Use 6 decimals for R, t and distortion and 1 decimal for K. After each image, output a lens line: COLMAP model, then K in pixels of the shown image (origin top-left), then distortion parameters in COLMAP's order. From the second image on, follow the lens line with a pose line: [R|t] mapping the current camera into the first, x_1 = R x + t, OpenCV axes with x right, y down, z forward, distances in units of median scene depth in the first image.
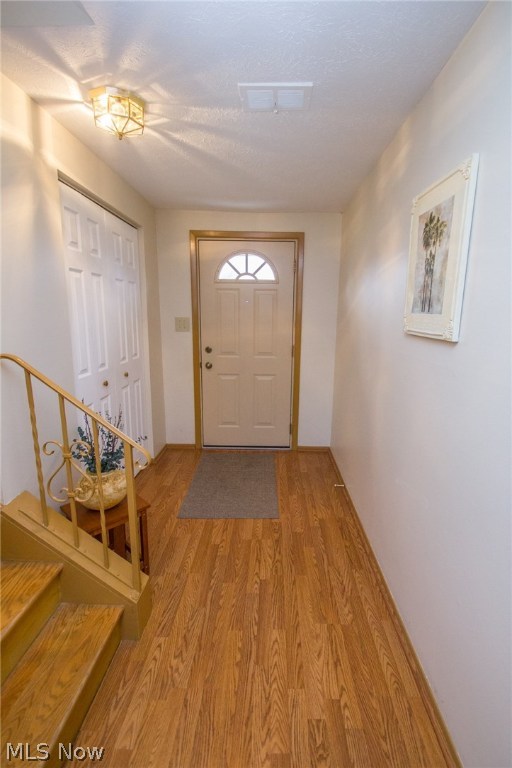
lens RADIAL K [[357.0, 0, 256.0], [0, 357.0, 384.0], [0, 0, 1]] dist [0.012057, -0.016082]
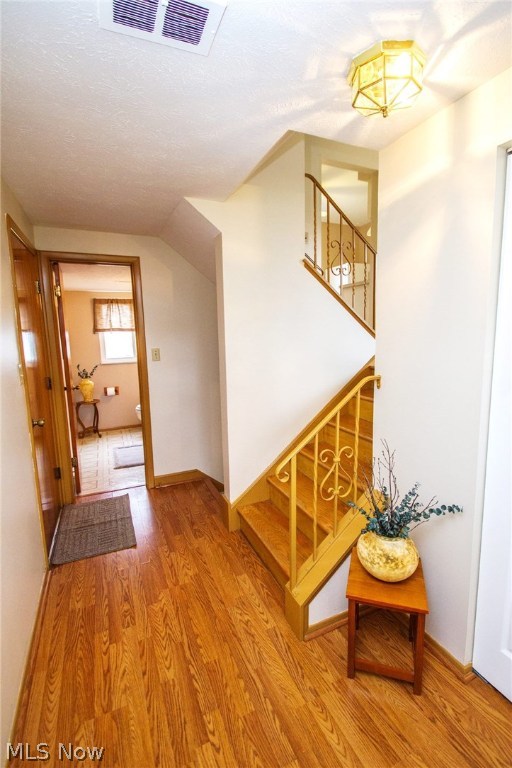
lens RADIAL K [[357.0, 0, 256.0], [0, 357.0, 384.0], [0, 0, 1]] dist [0.012057, -0.016082]
pose [[-0.899066, 0.067365, -0.432600, 0.221827], [-0.084709, 0.942655, 0.322840, -0.387533], [0.429541, 0.326900, -0.841802, 1.743037]]
